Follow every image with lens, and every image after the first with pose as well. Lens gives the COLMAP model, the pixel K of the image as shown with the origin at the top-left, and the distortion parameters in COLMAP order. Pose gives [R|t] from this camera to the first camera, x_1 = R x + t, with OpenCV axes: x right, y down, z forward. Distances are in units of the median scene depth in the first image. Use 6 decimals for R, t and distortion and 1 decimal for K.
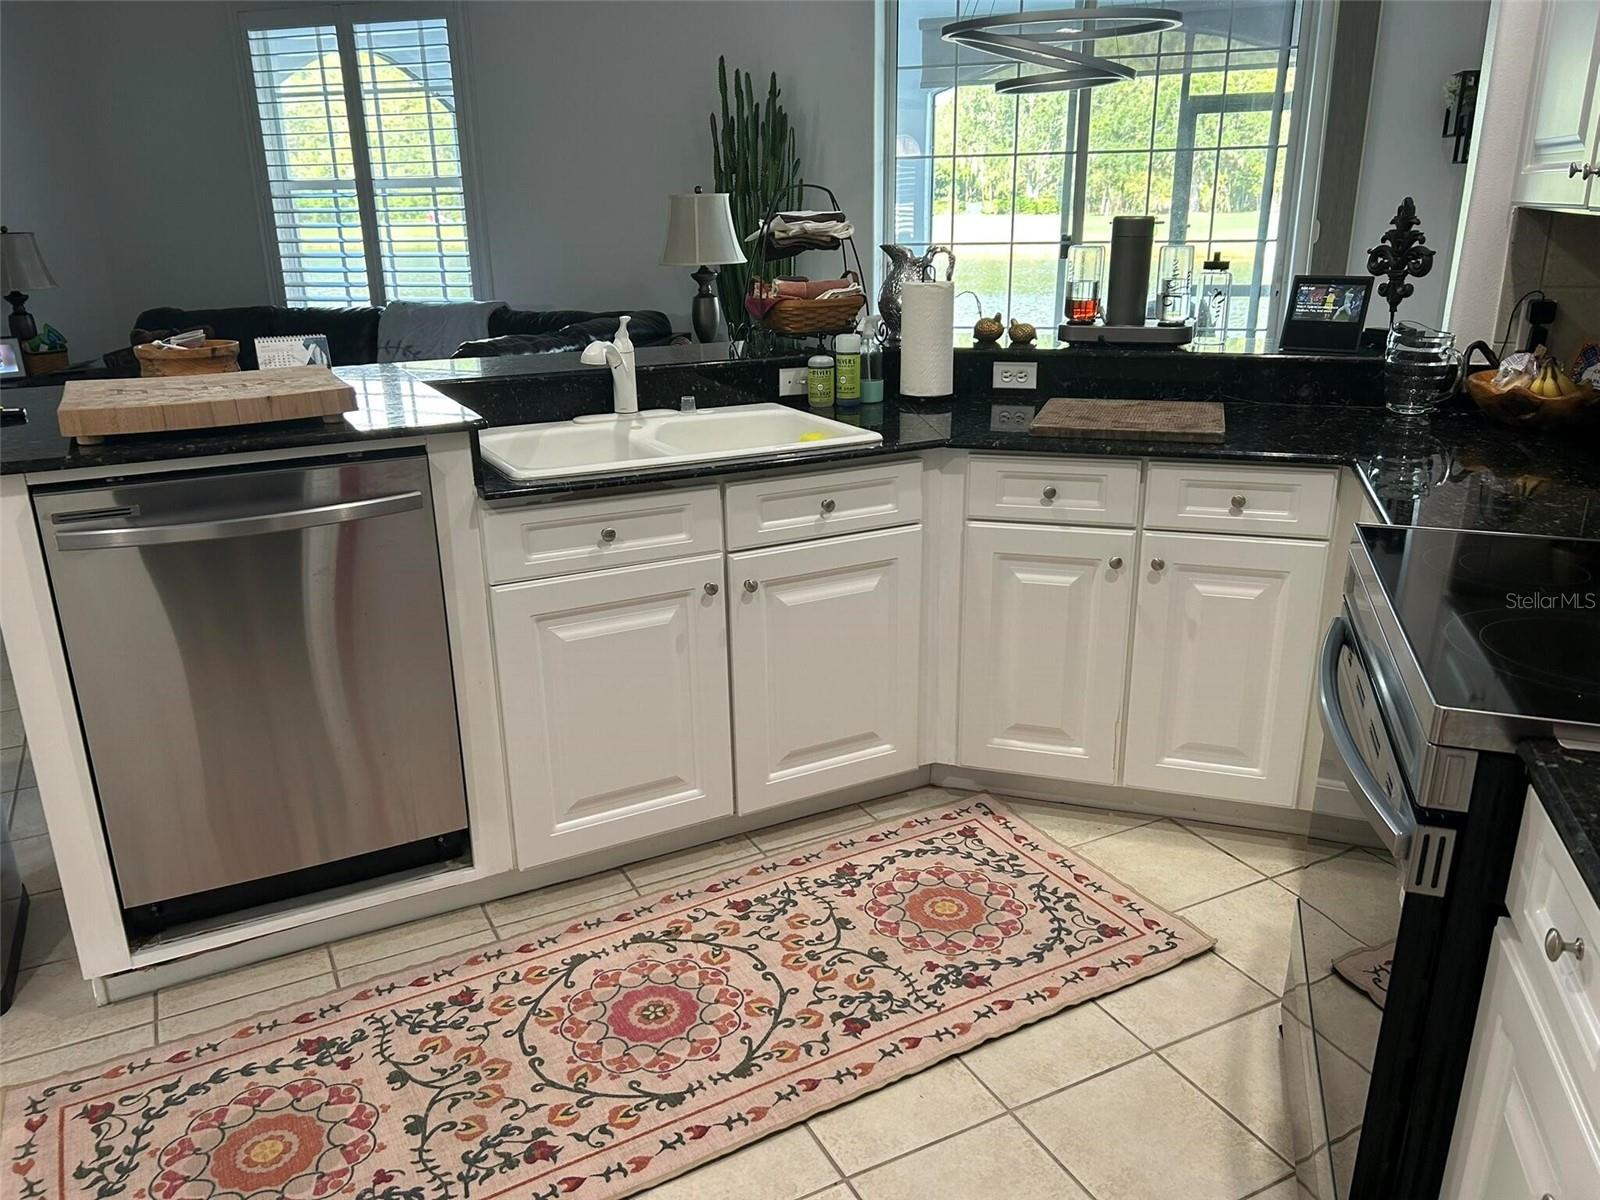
lens RADIAL K [[1201.5, 0, 793.5], [0, 1201.5, 598.0], [0, 0, 1]] dist [0.052218, -0.062811]
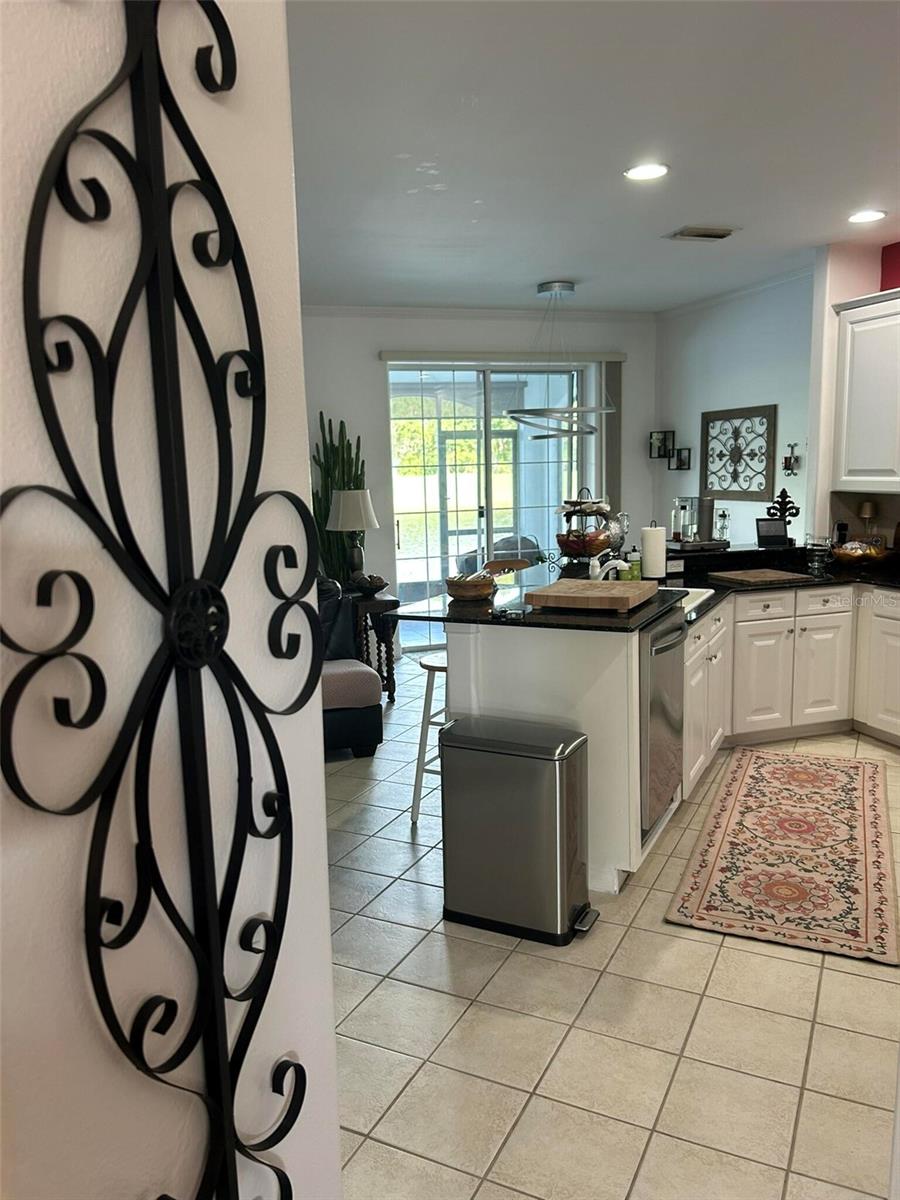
lens RADIAL K [[901.1, 0, 449.9], [0, 901.1, 600.7], [0, 0, 1]] dist [0.052218, -0.062811]
pose [[0.804459, -0.095164, 0.586335, -1.423891], [0.200017, 0.972838, -0.116531, -0.012927], [-0.559320, 0.211021, 0.801643, -0.123073]]
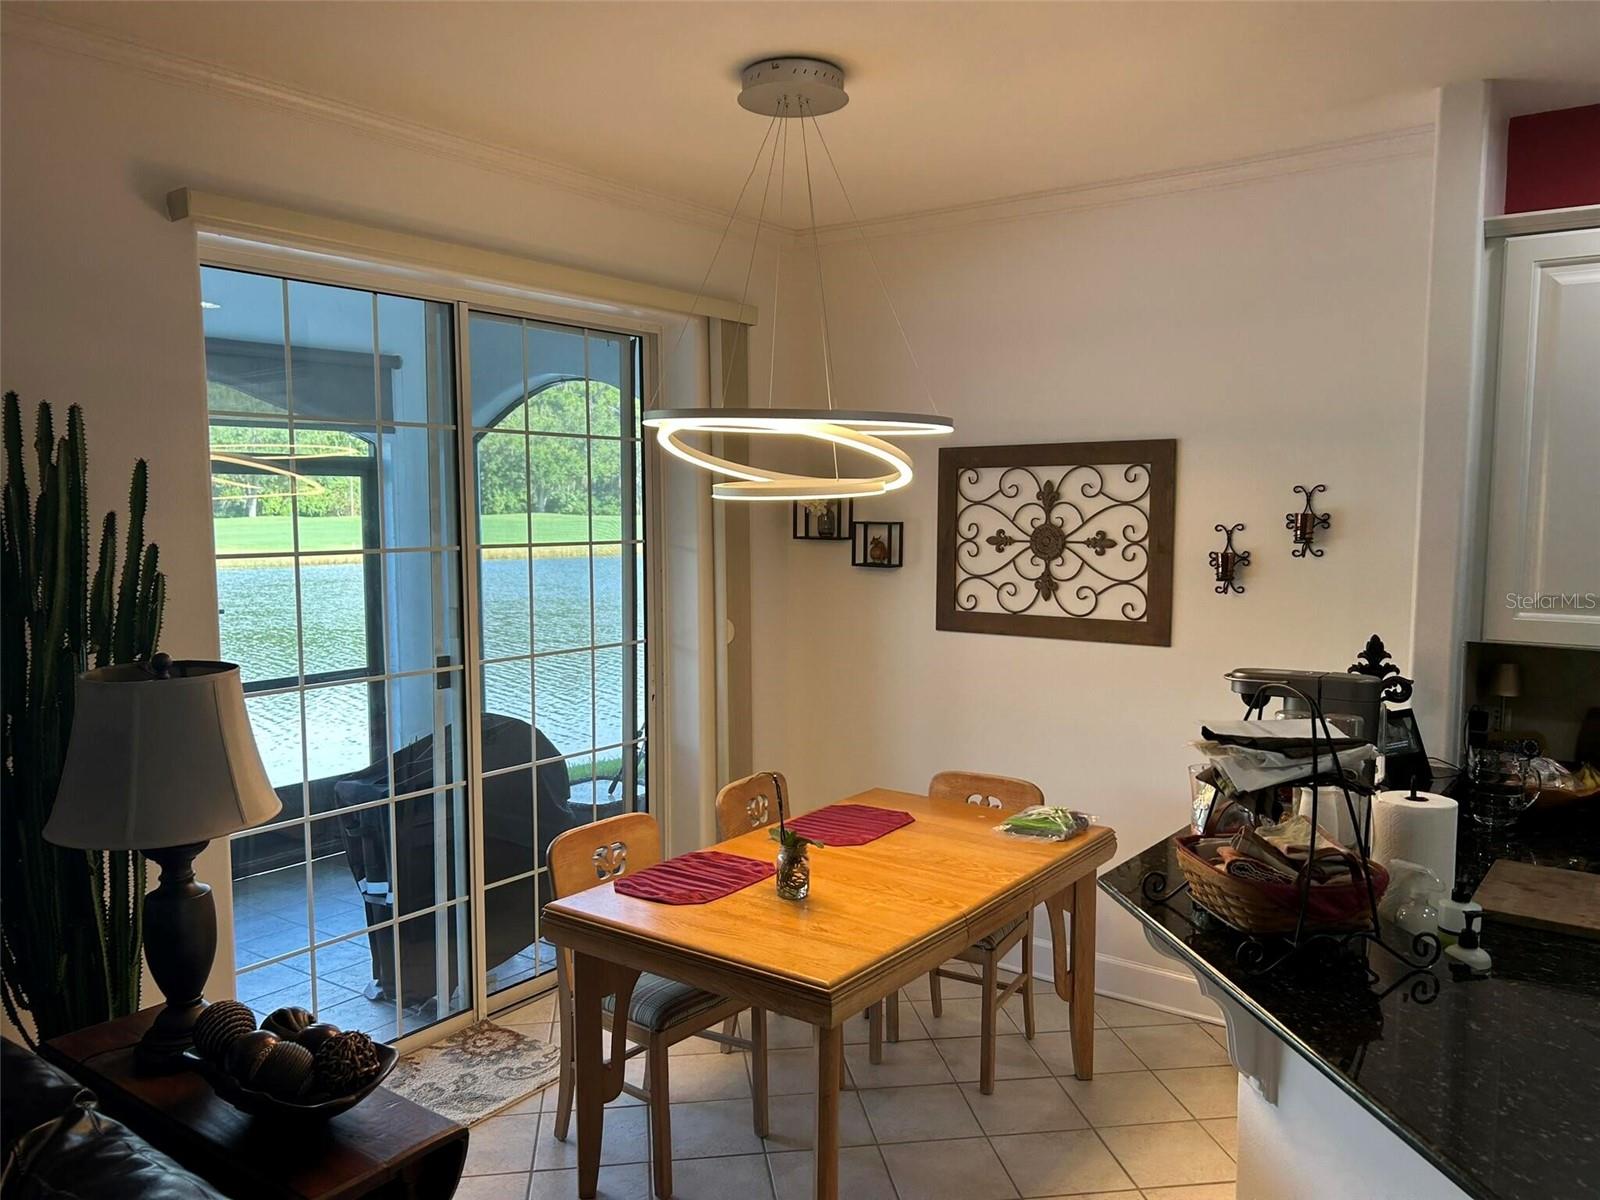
lens RADIAL K [[1201.5, 0, 789.0], [0, 1201.5, 601.9], [0, 0, 1]] dist [0.052218, -0.062811]
pose [[0.359590, -0.066374, 0.930747, -0.819046], [0.294386, 0.954595, -0.045660, -0.537412], [-0.885456, 0.290418, 0.362802, 1.229826]]
